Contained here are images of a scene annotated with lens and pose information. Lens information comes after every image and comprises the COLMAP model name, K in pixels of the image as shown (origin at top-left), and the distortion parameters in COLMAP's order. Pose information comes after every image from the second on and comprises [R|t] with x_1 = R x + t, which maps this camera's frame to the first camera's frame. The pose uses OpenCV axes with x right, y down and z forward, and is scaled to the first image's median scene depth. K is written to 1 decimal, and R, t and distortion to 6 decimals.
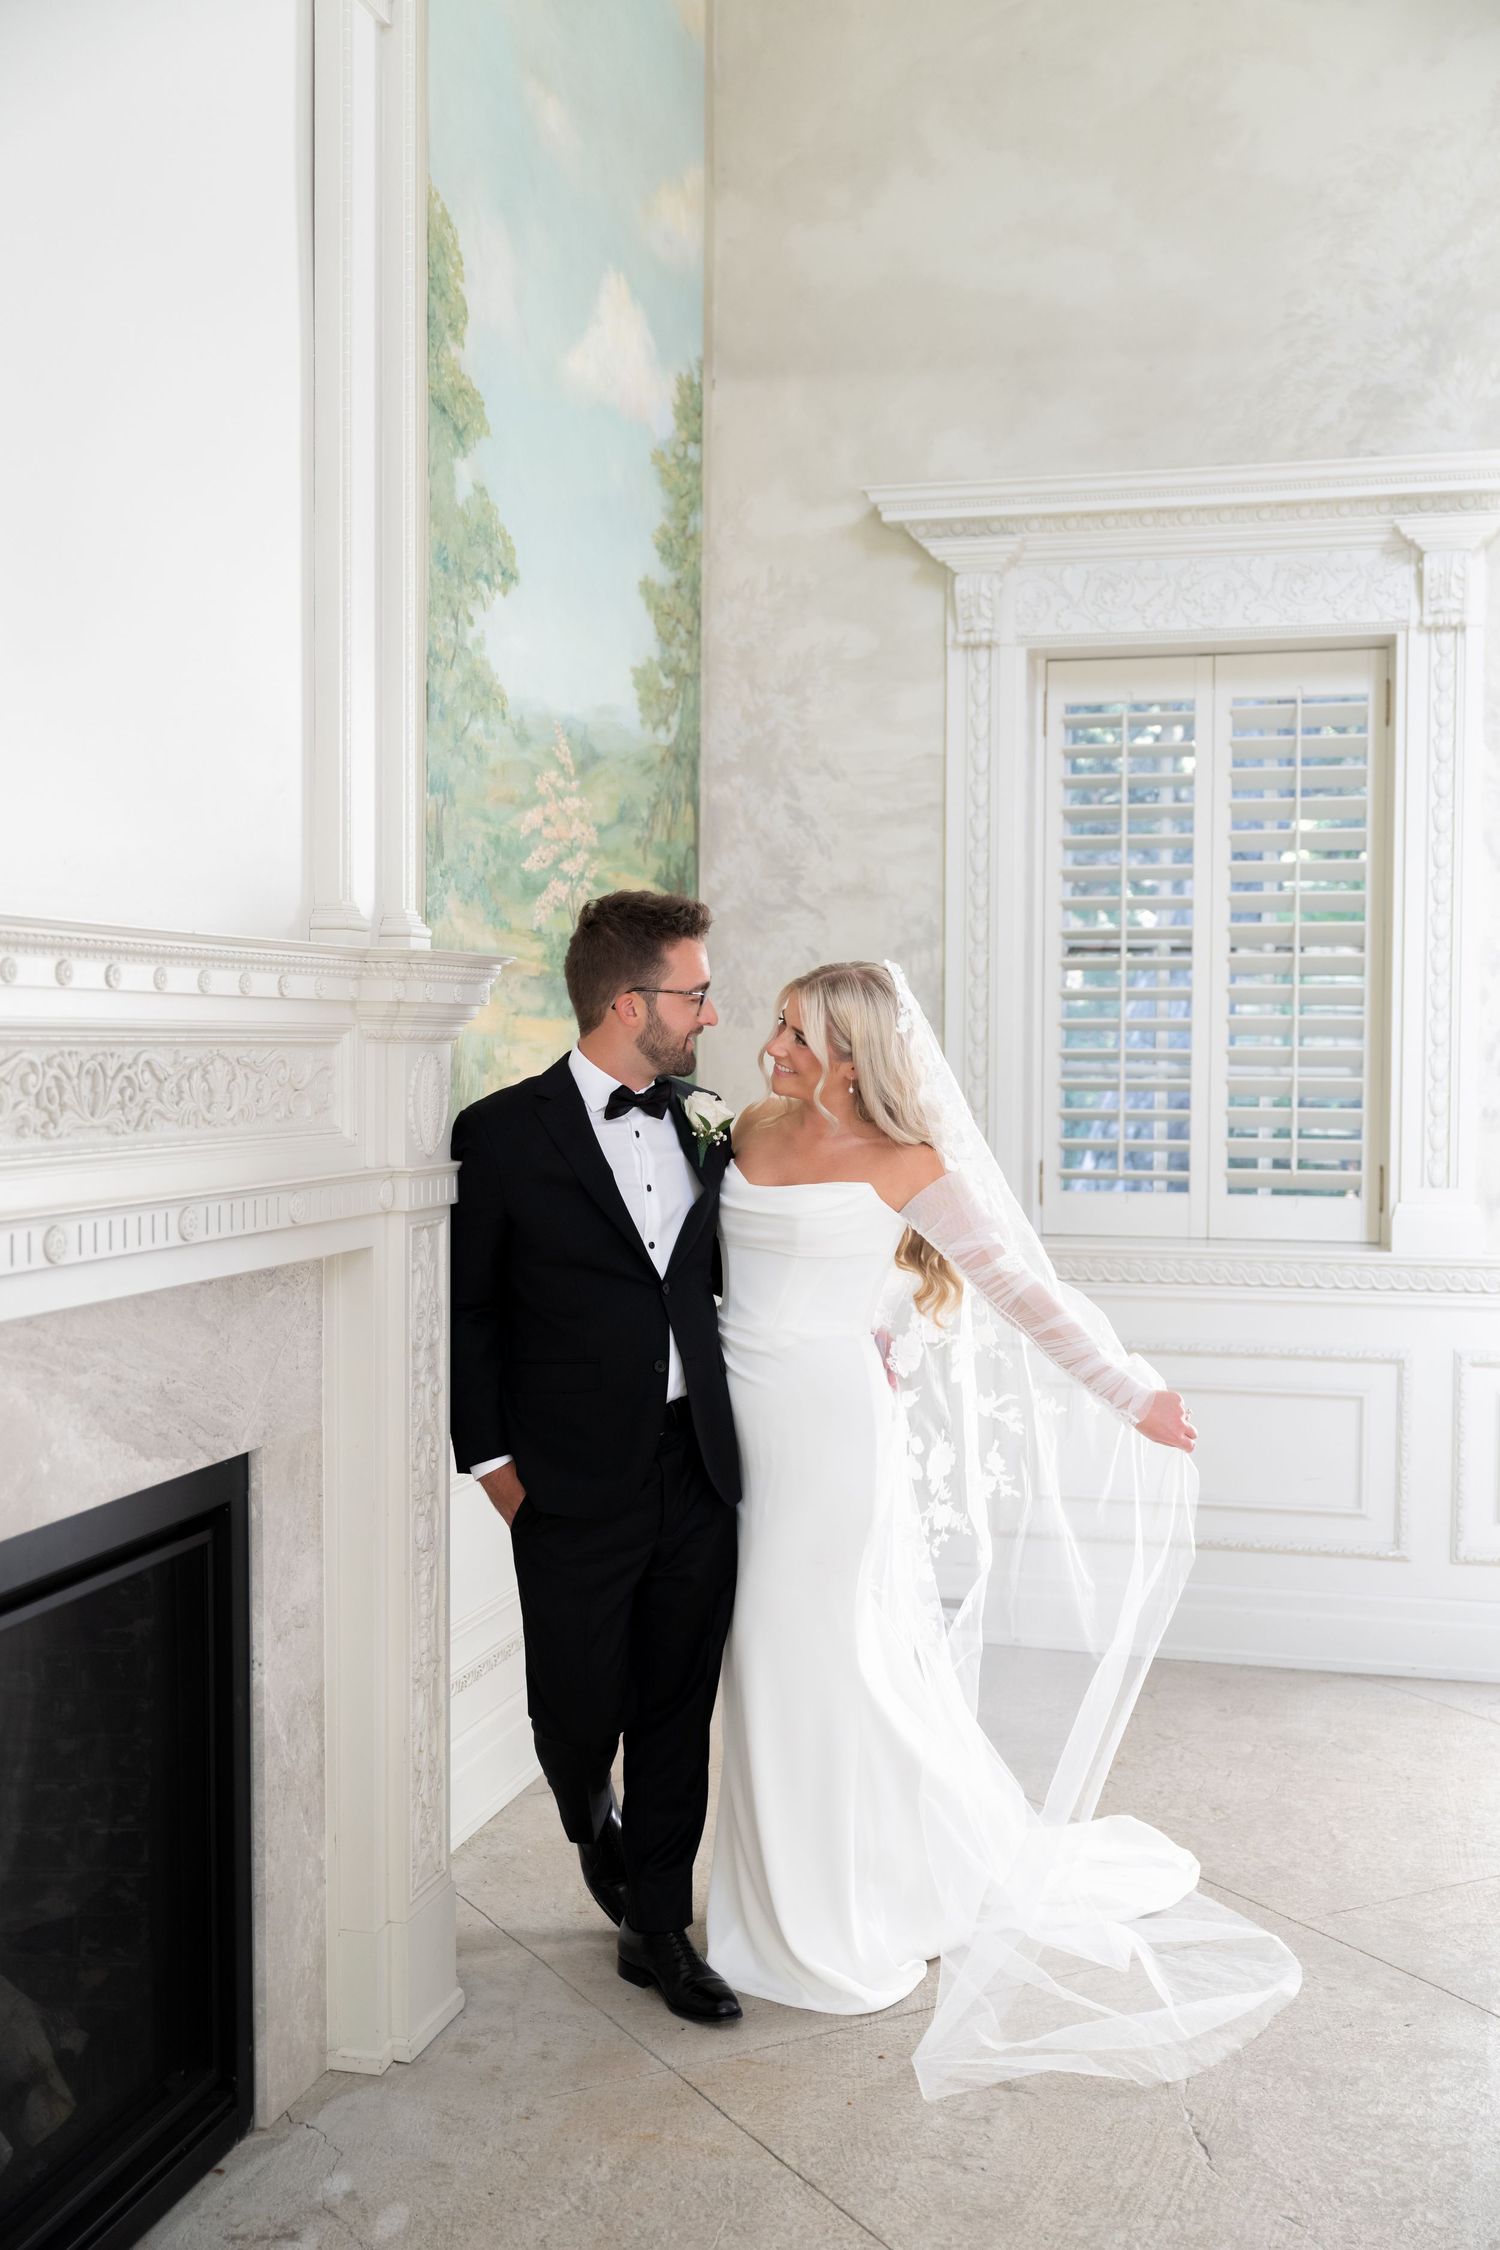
lens RADIAL K [[2398.9, 0, 750.0], [0, 2398.9, 1125.0], [0, 0, 1]] dist [-0.011337, -0.008526]
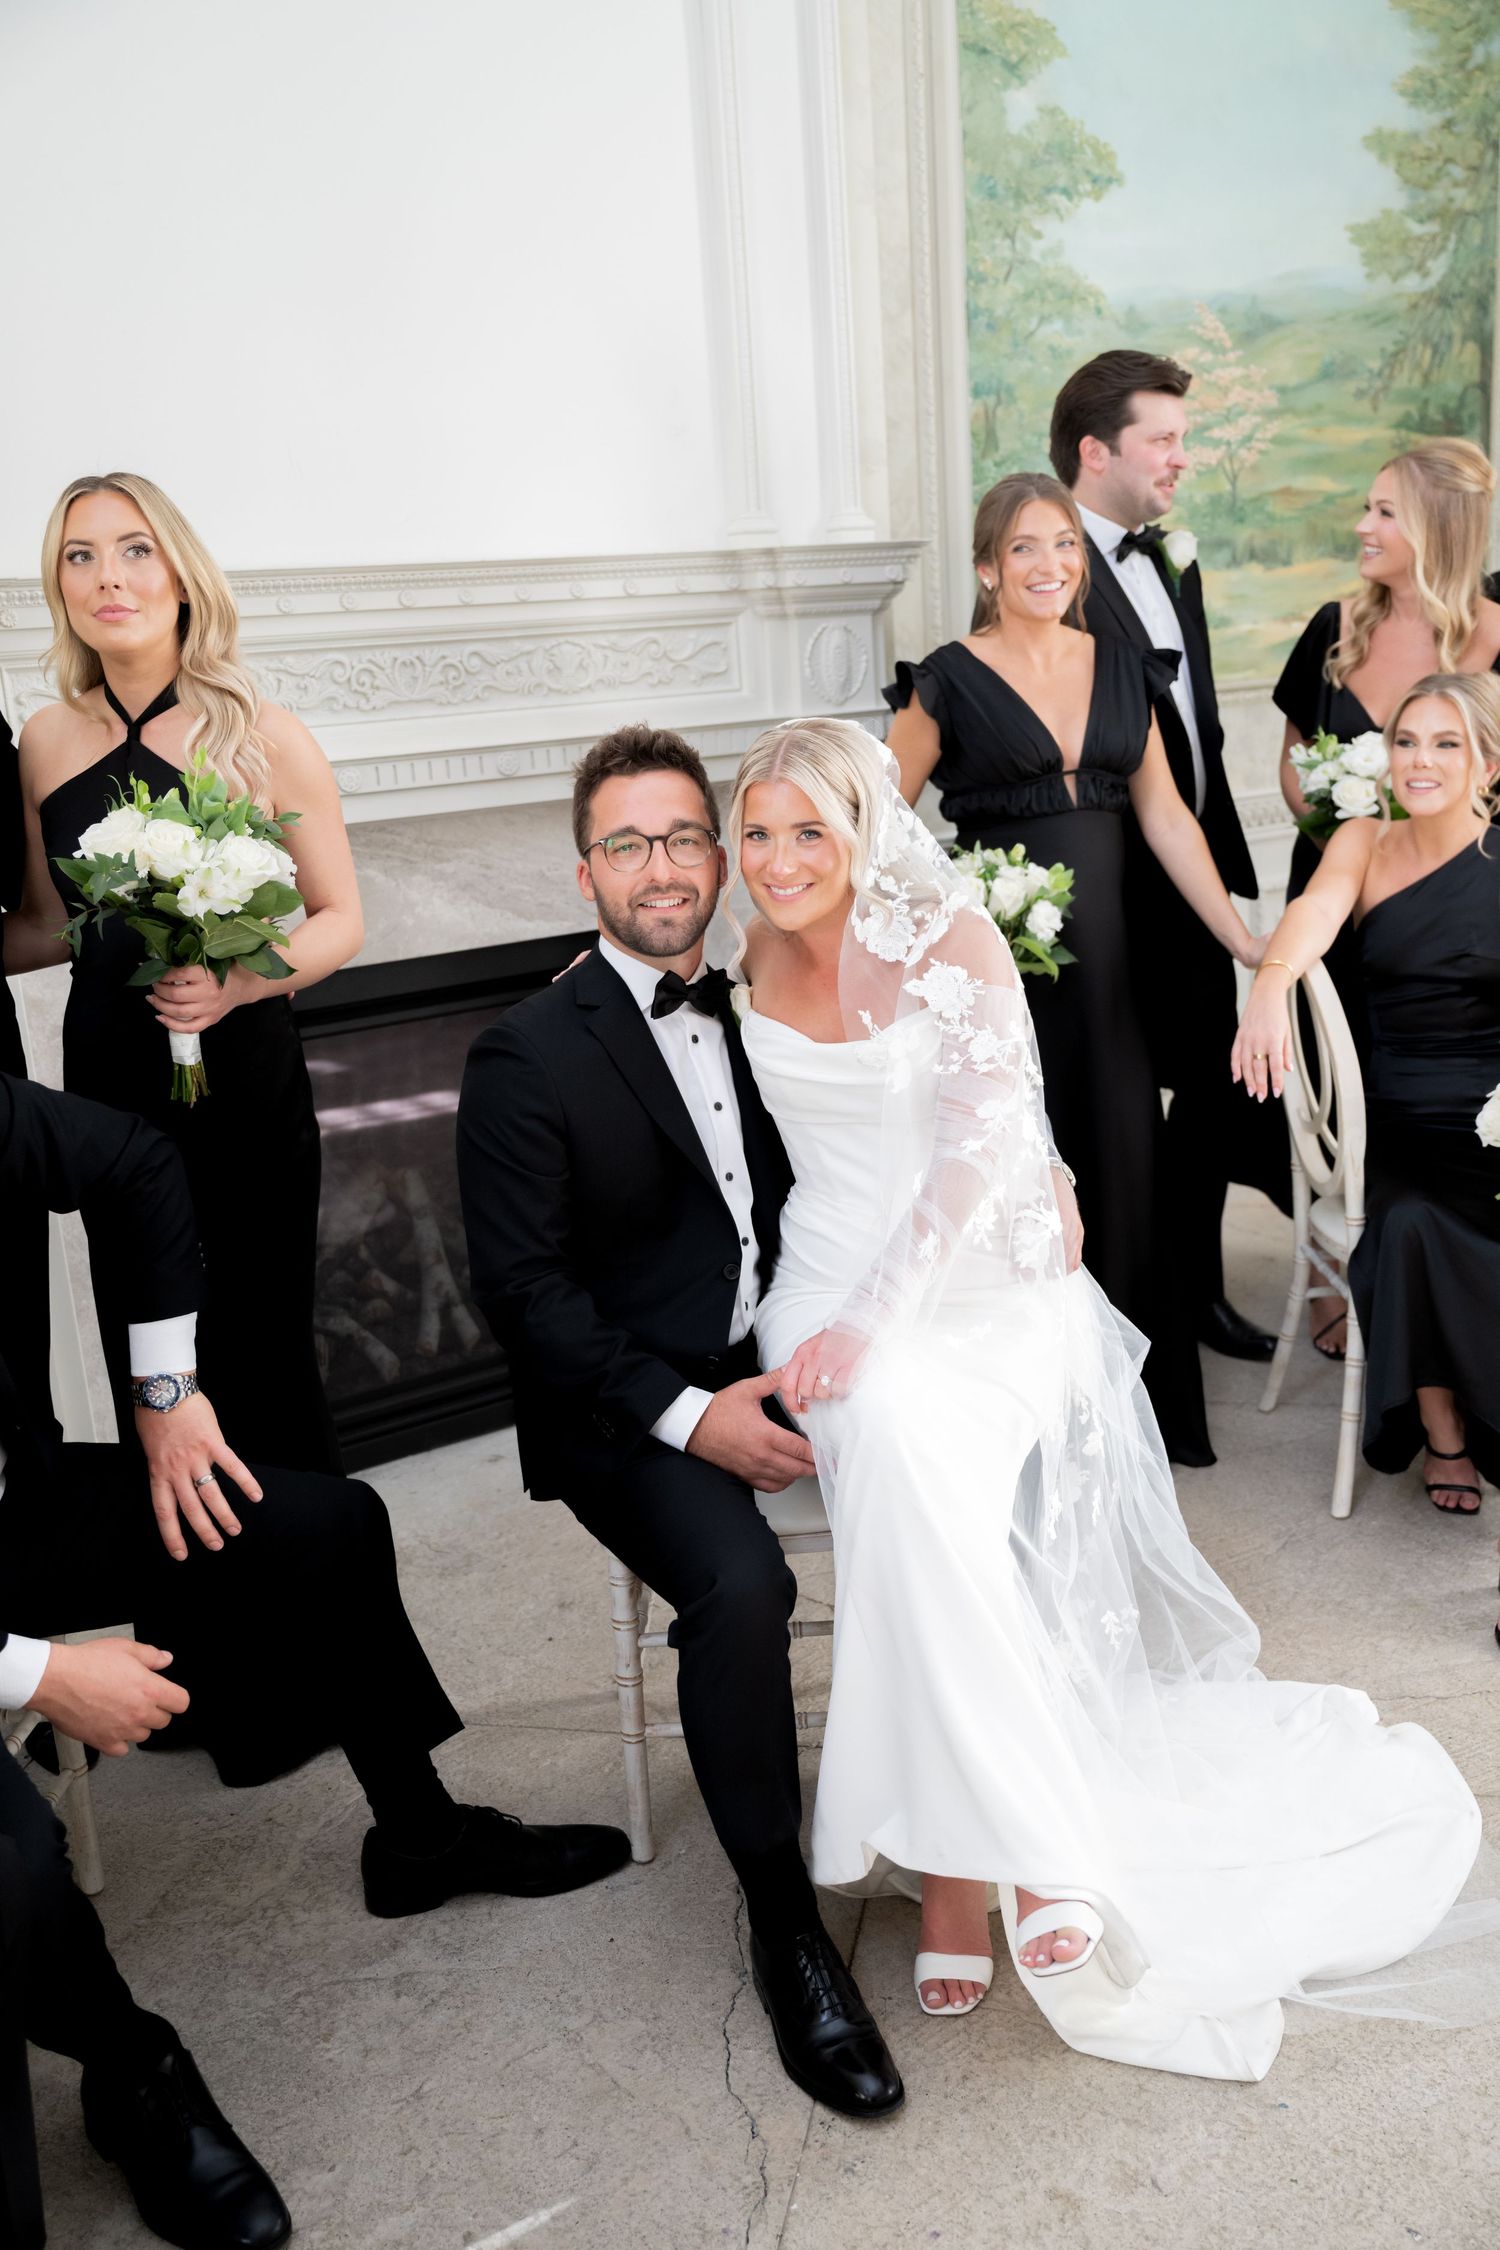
lens RADIAL K [[1939.9, 0, 750.0], [0, 1939.9, 1125.0], [0, 0, 1]] dist [0.004706, -0.000277]
pose [[0.732635, 0.117110, -0.670470, 0.487037], [0.044626, 0.974701, 0.219014, 0.002117], [0.679157, -0.190378, 0.708874, 0.142151]]
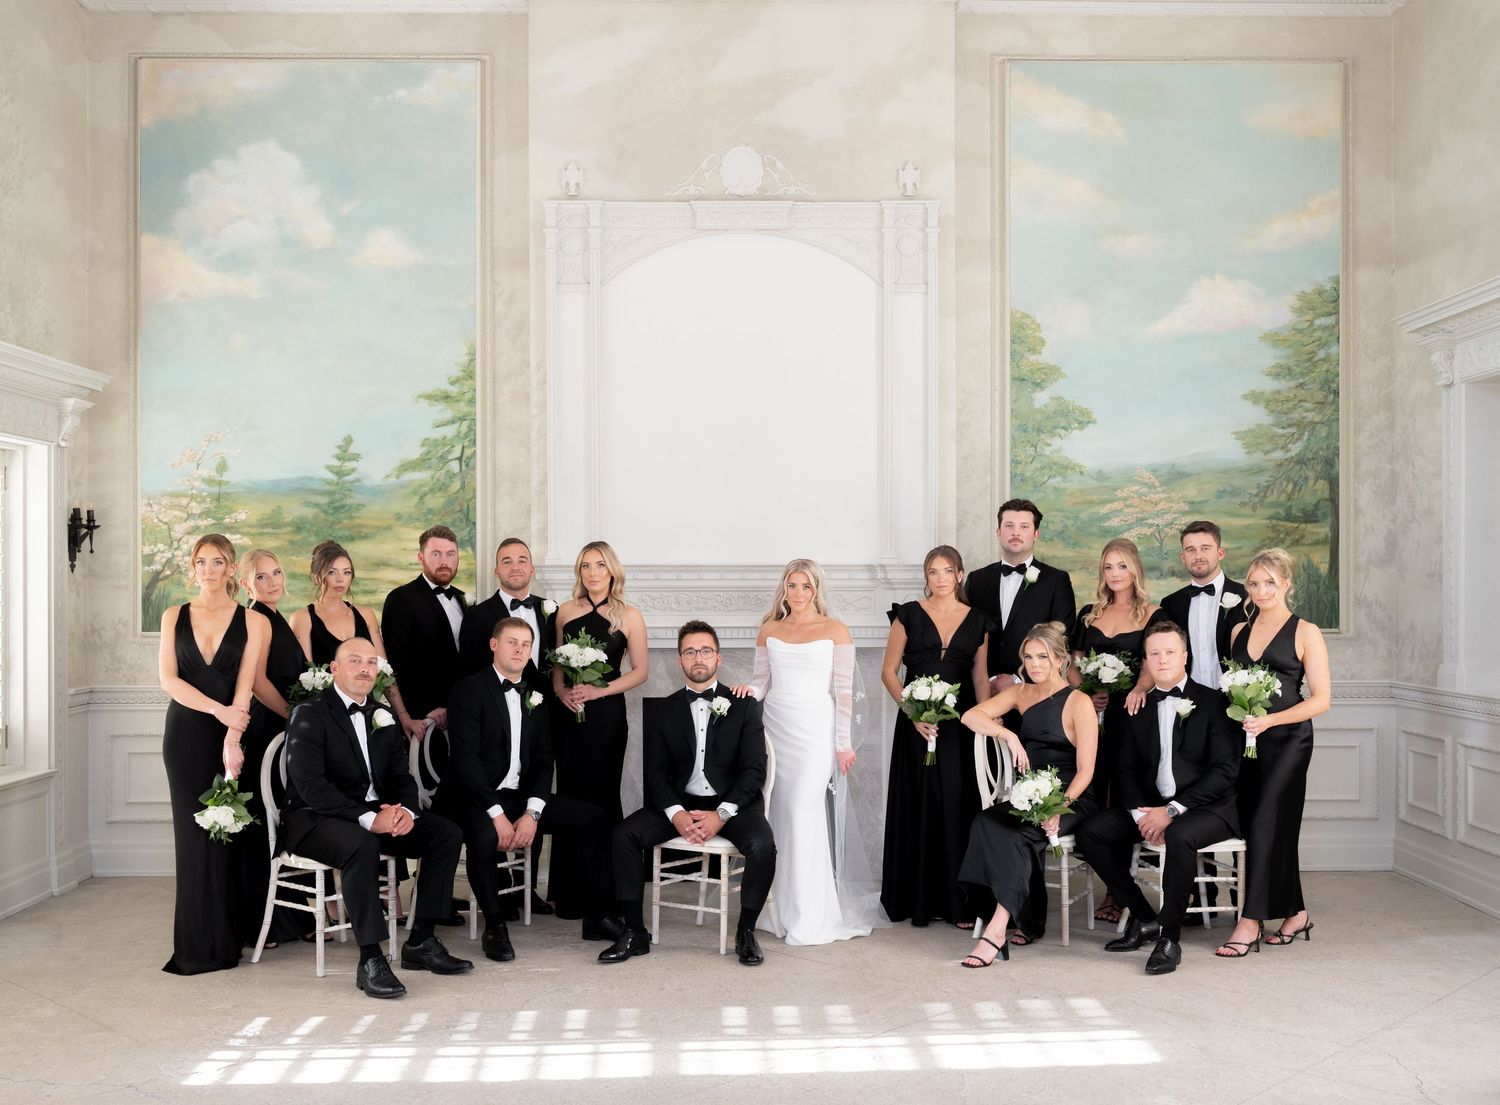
lens RADIAL K [[1569.8, 0, 705.8], [0, 1569.8, 599.0], [0, 0, 1]] dist [-0.000127, 0.003909]
pose [[0.242128, -0.003068, -0.970239, 1.678003], [-0.029023, 0.999525, -0.010404, 0.009346], [0.969810, 0.030678, 0.241924, 0.142080]]
